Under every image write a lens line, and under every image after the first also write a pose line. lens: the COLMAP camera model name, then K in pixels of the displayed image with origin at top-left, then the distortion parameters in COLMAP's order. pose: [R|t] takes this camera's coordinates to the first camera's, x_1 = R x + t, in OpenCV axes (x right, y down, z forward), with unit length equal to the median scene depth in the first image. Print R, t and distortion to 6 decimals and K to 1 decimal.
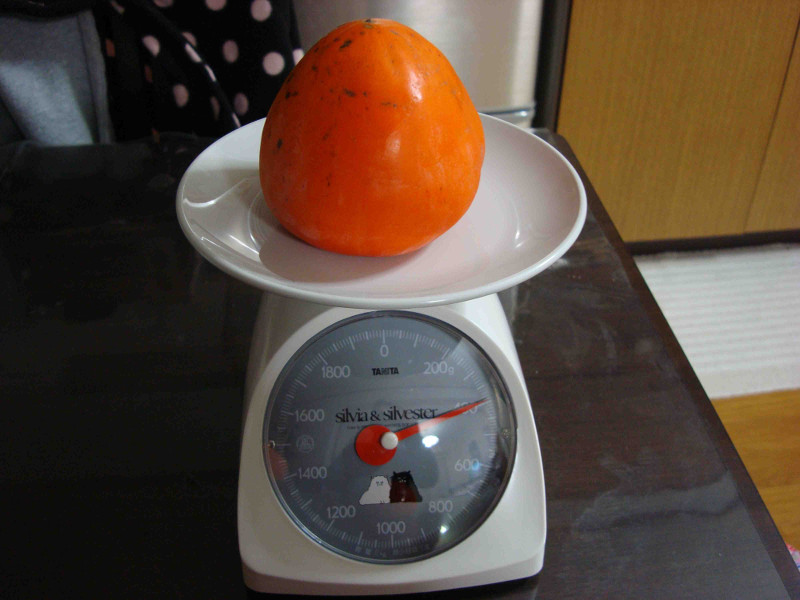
lens RADIAL K [[888.7, 0, 400.0], [0, 888.7, 300.0], [0, 0, 1]] dist [-0.112138, -0.016869]
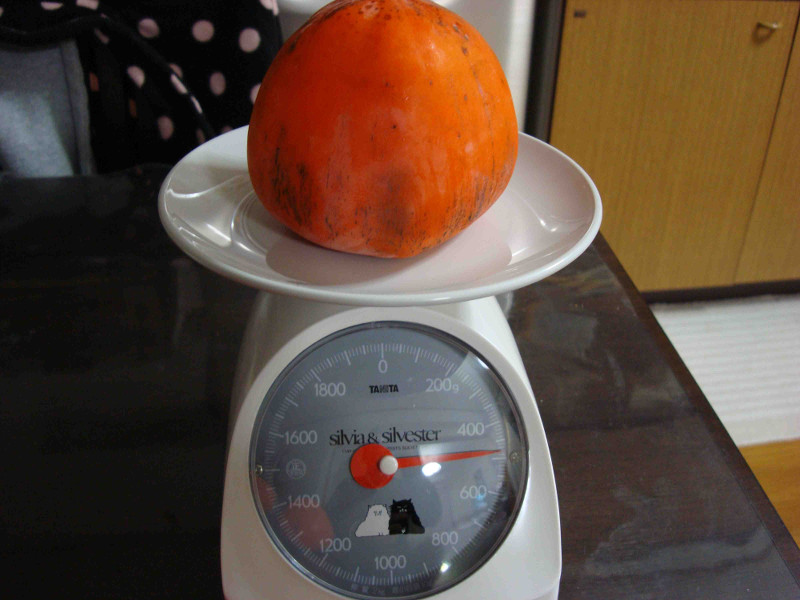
lens RADIAL K [[888.7, 0, 400.0], [0, 888.7, 300.0], [0, 0, 1]] dist [-0.112138, -0.016869]
pose [[0.999826, 0.000007, 0.018648, -0.016883], [0.001313, 0.997494, -0.070742, 0.052750], [-0.018601, 0.070754, 0.997320, 0.078698]]
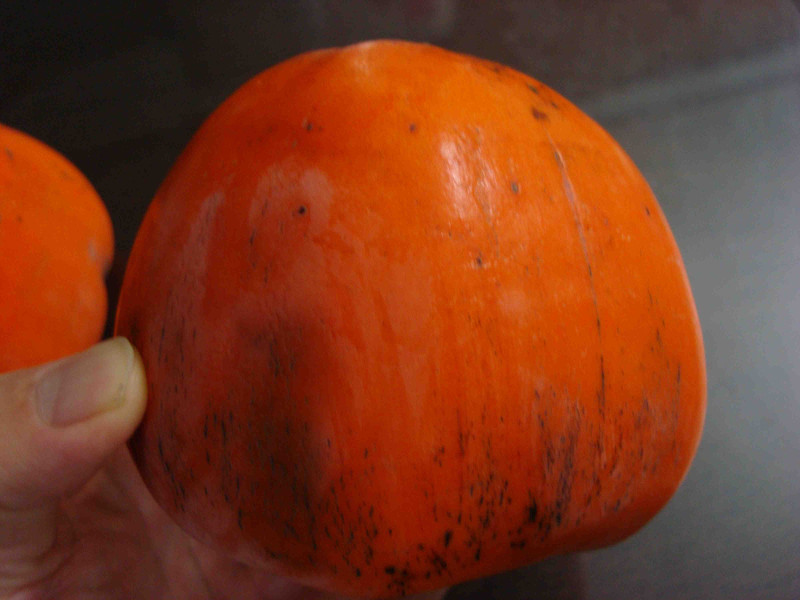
lens RADIAL K [[888.7, 0, 400.0], [0, 888.7, 300.0], [0, 0, 1]] dist [-0.112138, -0.016869]
pose [[0.928684, 0.030754, -0.369595, 0.164263], [-0.233710, 0.822318, -0.518819, 0.024437], [0.287968, 0.568197, 0.770861, 0.701734]]
